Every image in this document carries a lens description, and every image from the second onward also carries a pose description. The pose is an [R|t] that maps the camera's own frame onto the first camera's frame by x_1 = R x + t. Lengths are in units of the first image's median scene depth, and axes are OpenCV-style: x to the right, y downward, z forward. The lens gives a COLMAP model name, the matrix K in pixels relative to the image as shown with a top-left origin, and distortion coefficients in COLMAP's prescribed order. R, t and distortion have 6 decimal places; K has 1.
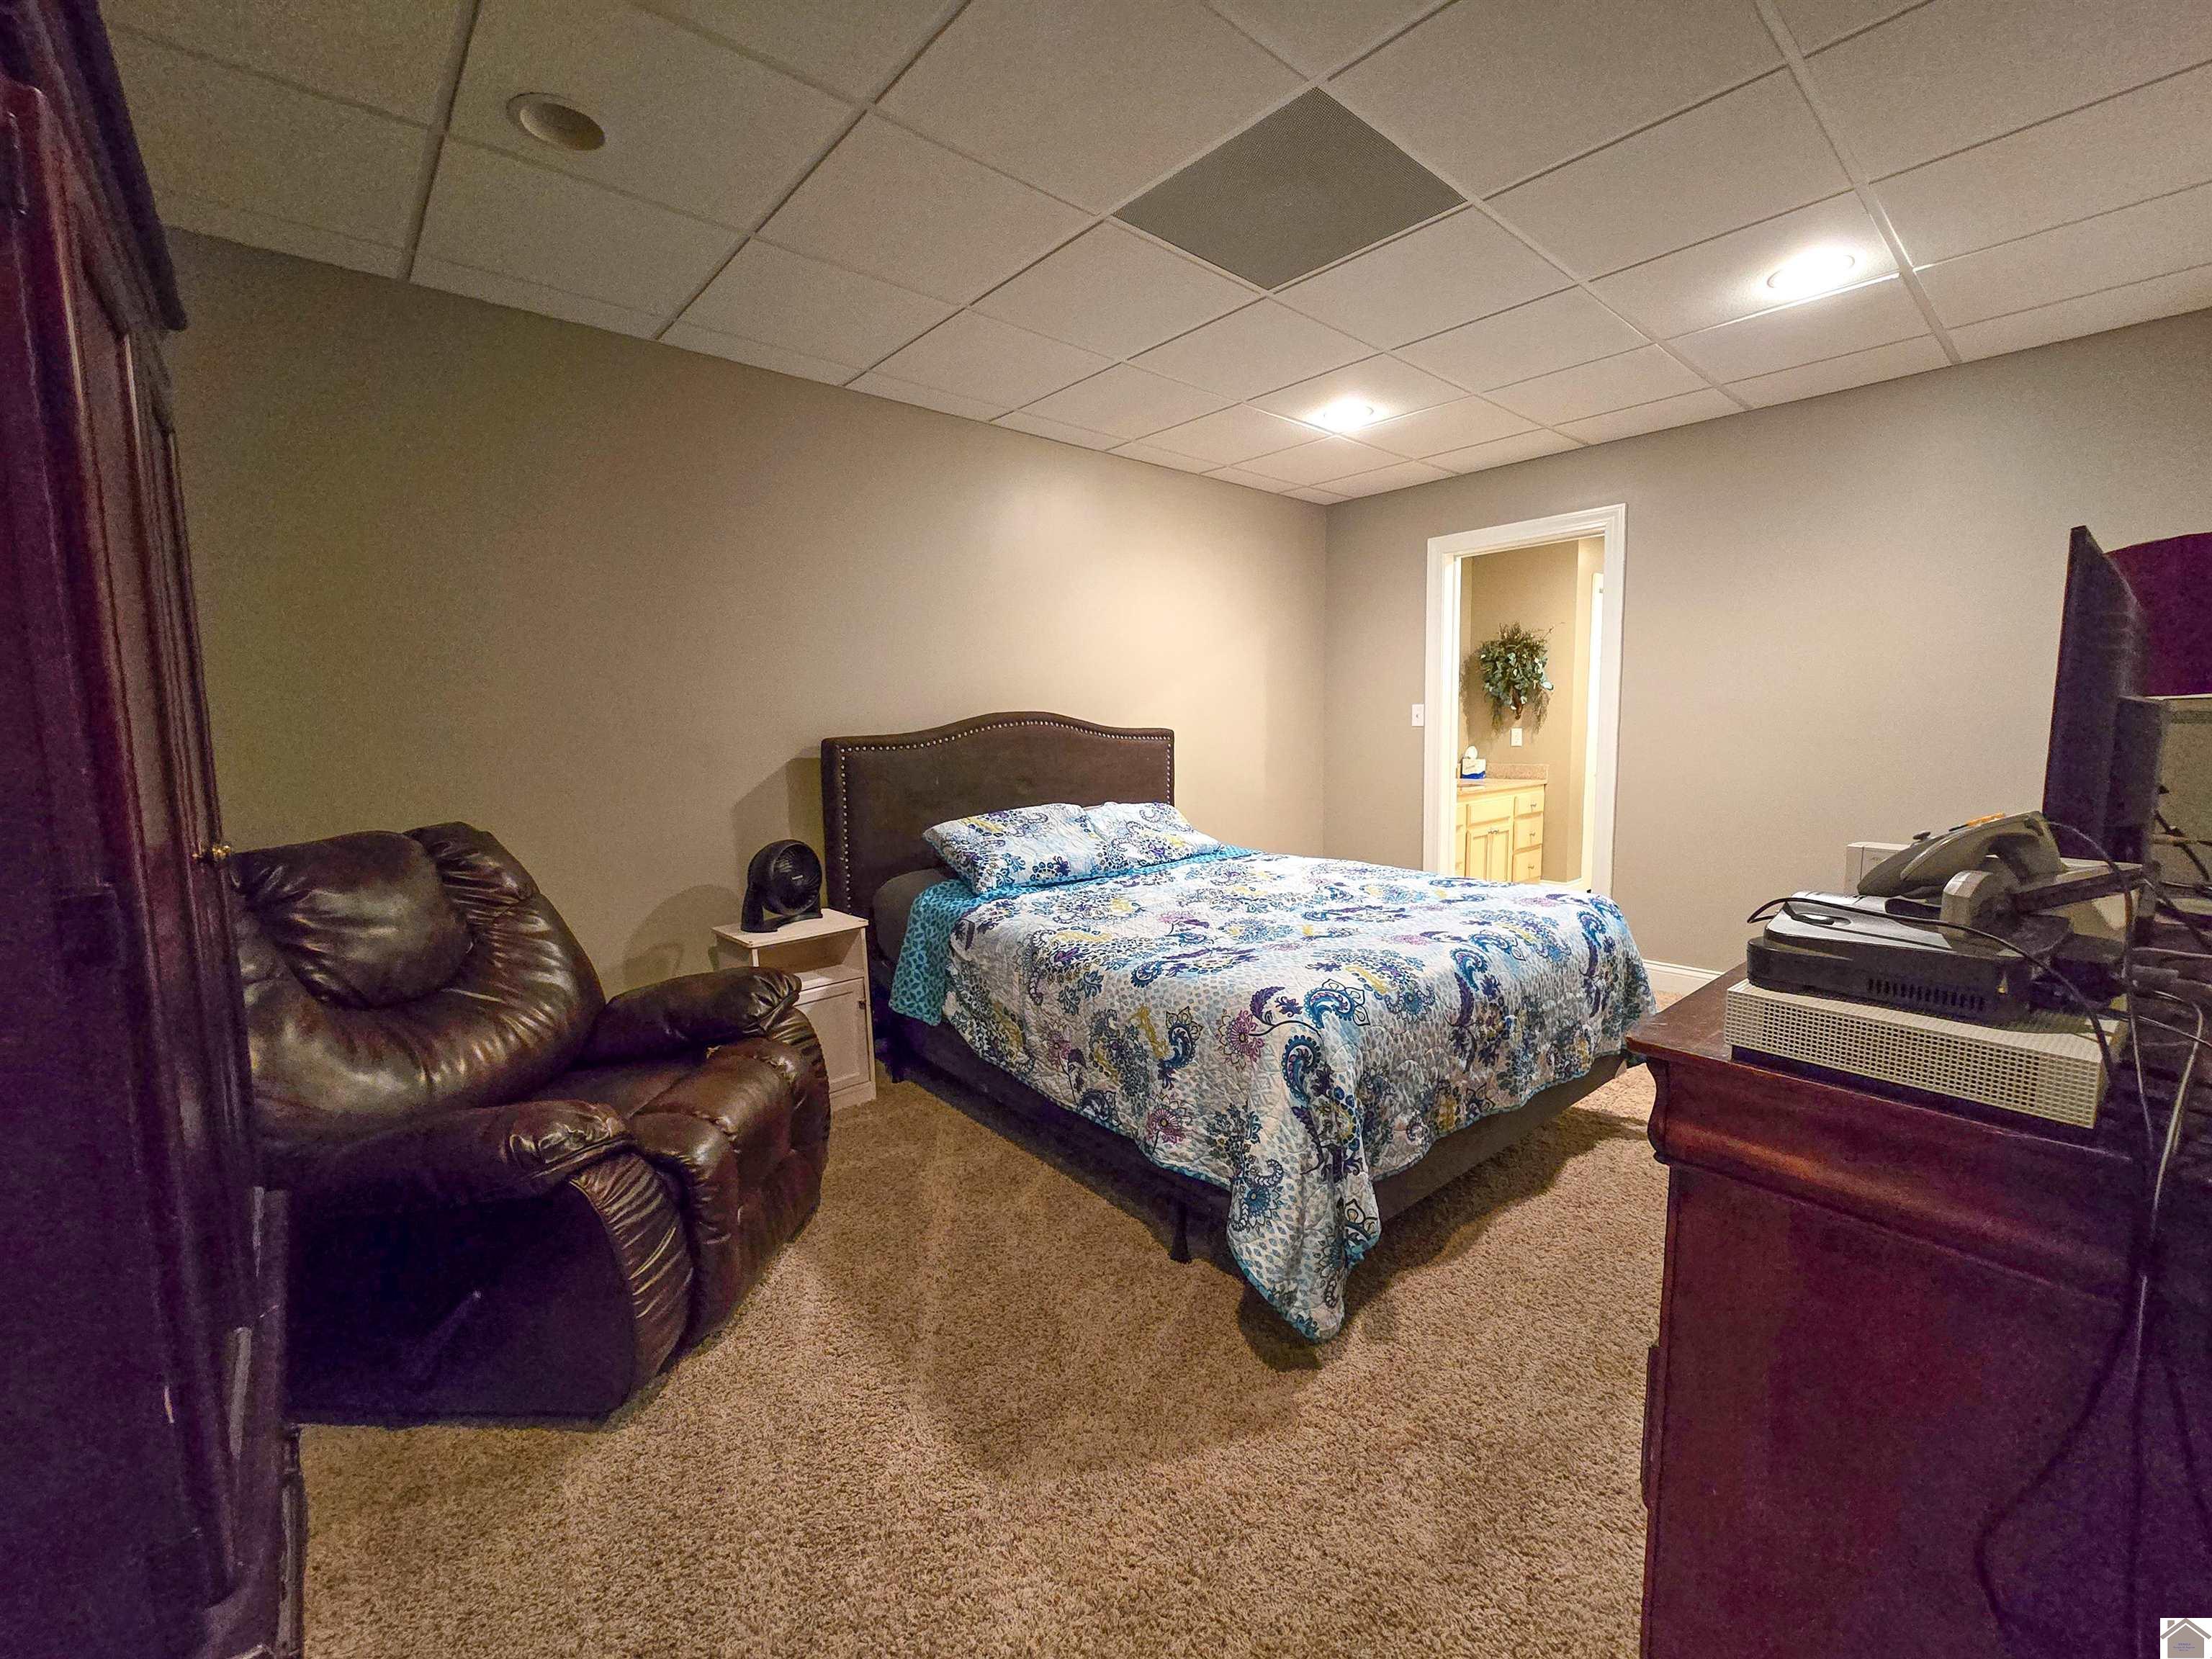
lens RADIAL K [[911.1, 0, 1116.6], [0, 911.1, 831.5], [0, 0, 1]] dist [-0.005342, -0.000383]
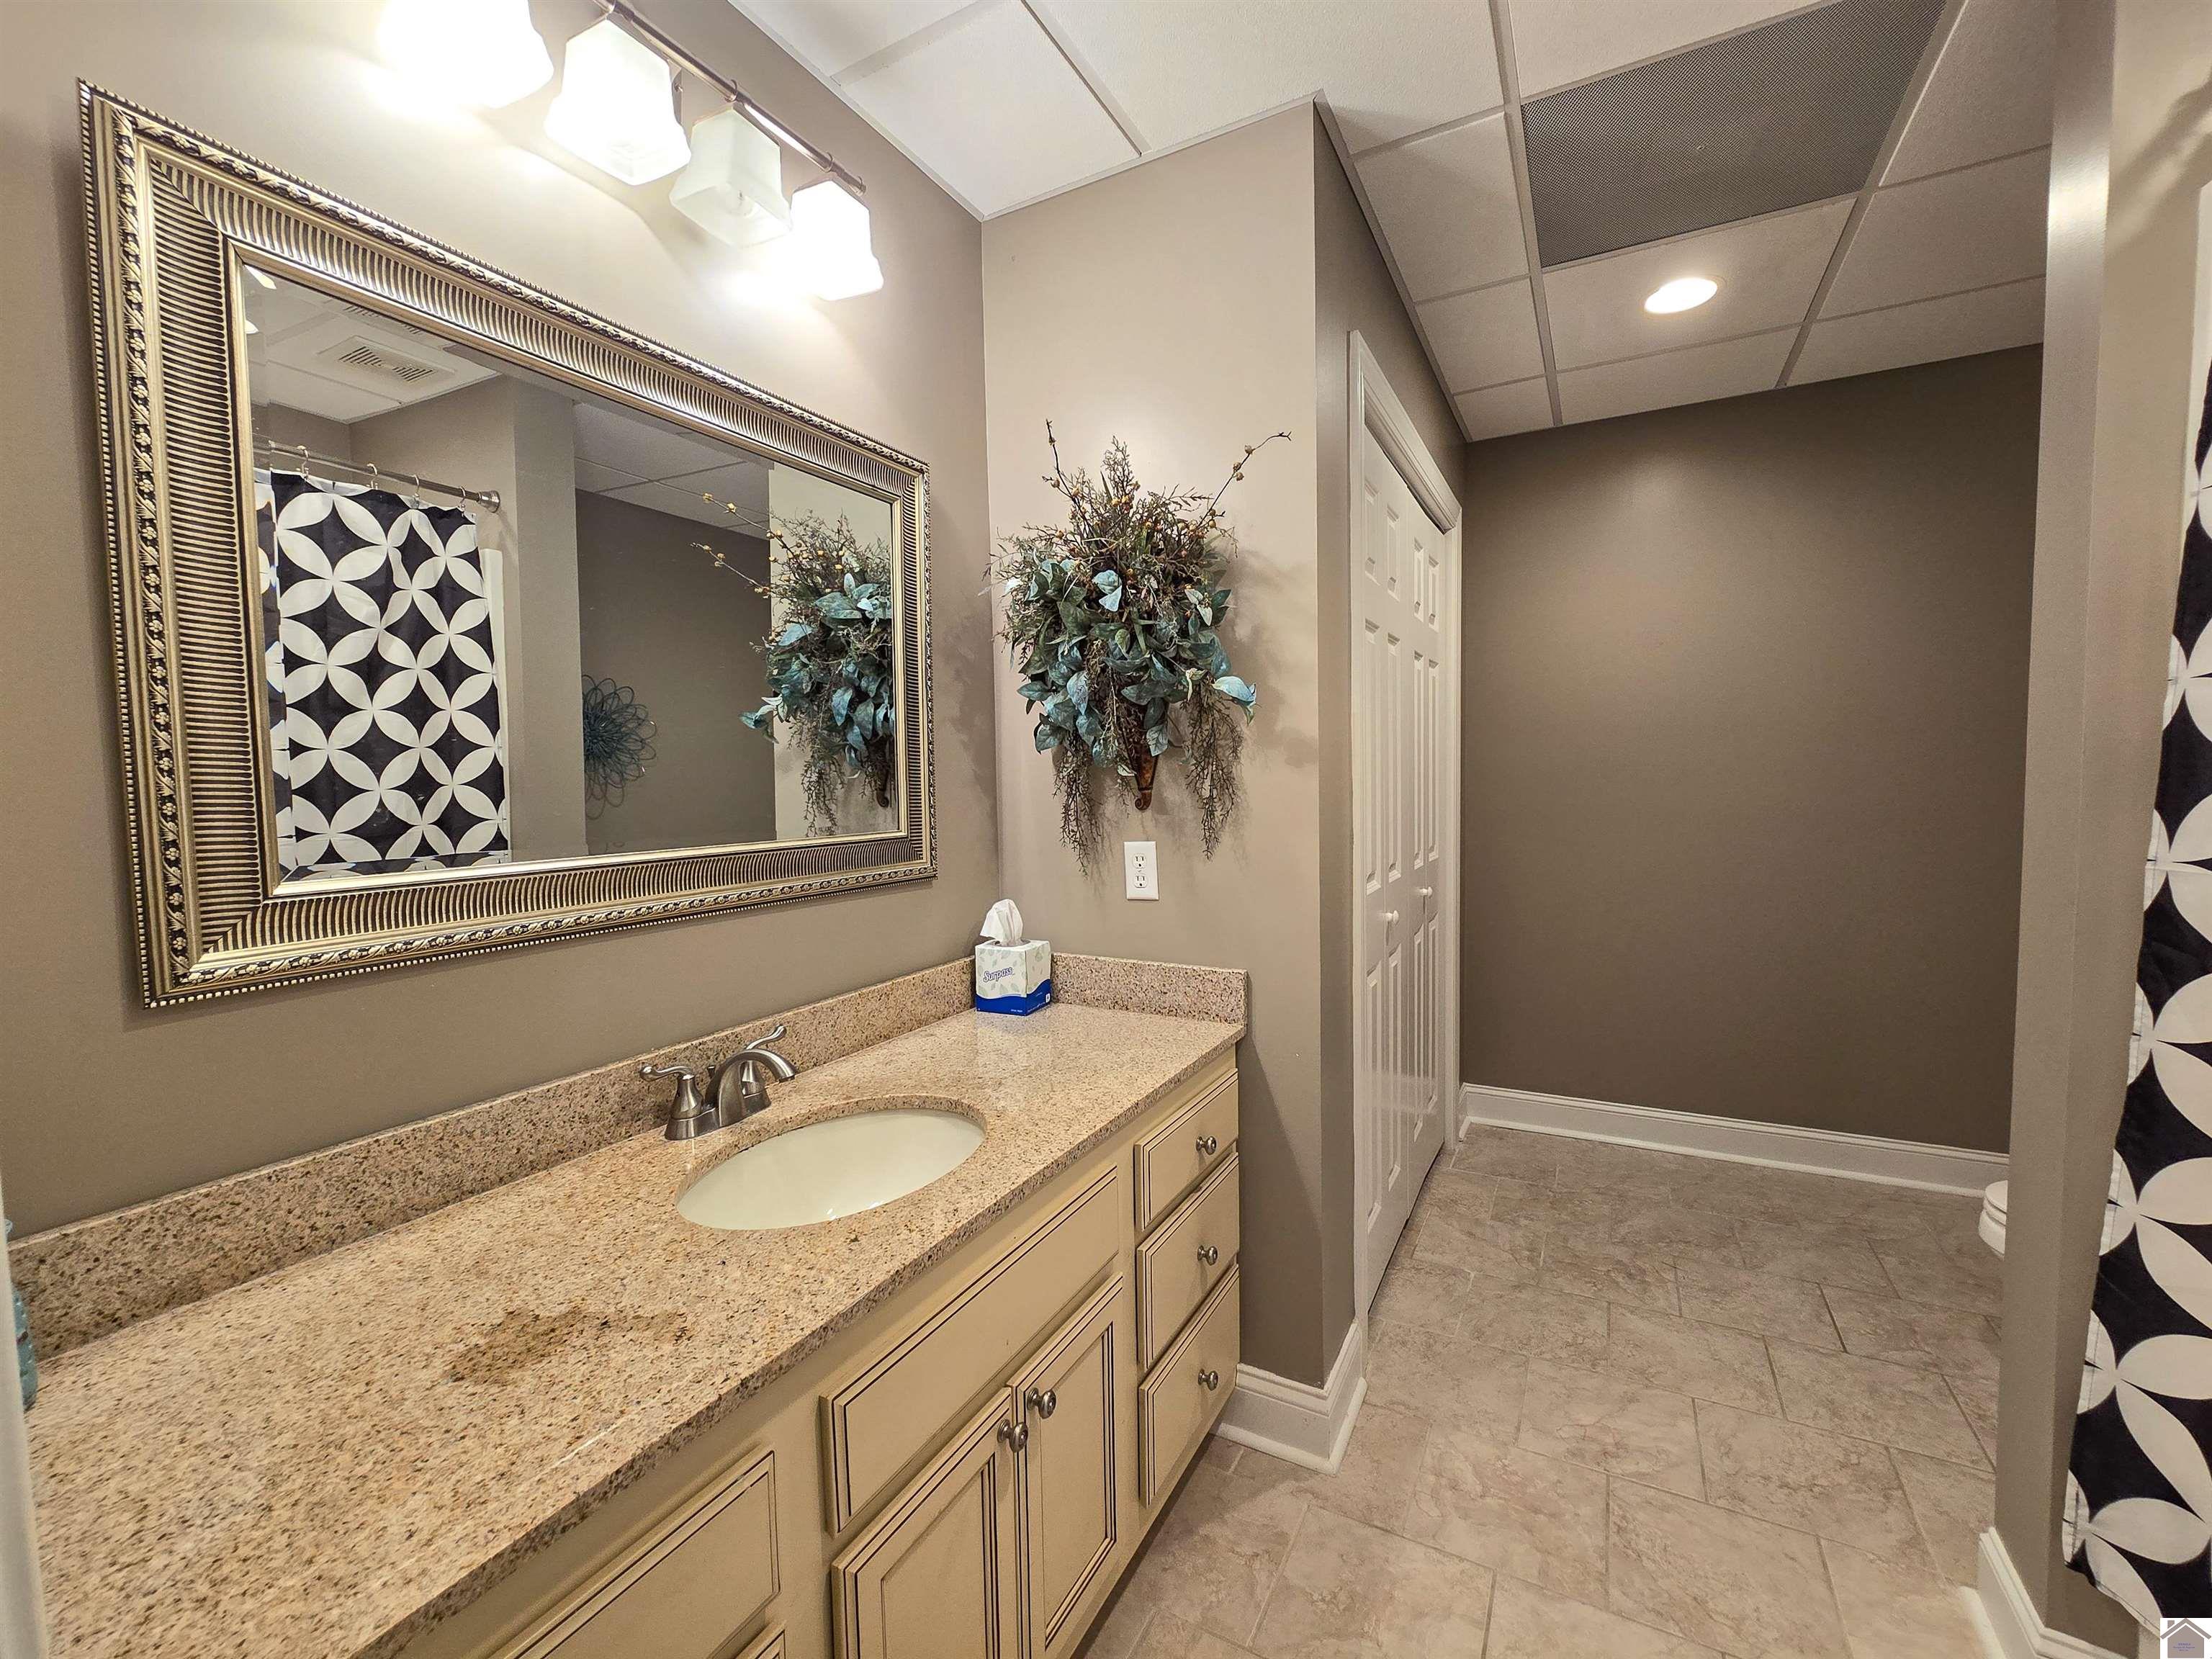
lens RADIAL K [[911.1, 0, 1116.6], [0, 911.1, 831.5], [0, 0, 1]] dist [-0.005342, -0.000383]
pose [[0.938890, -0.017661, 0.343765, 0.338309], [0.041308, 0.997247, -0.061587, -0.100202], [-0.341730, 0.072024, 0.937034, 0.741793]]
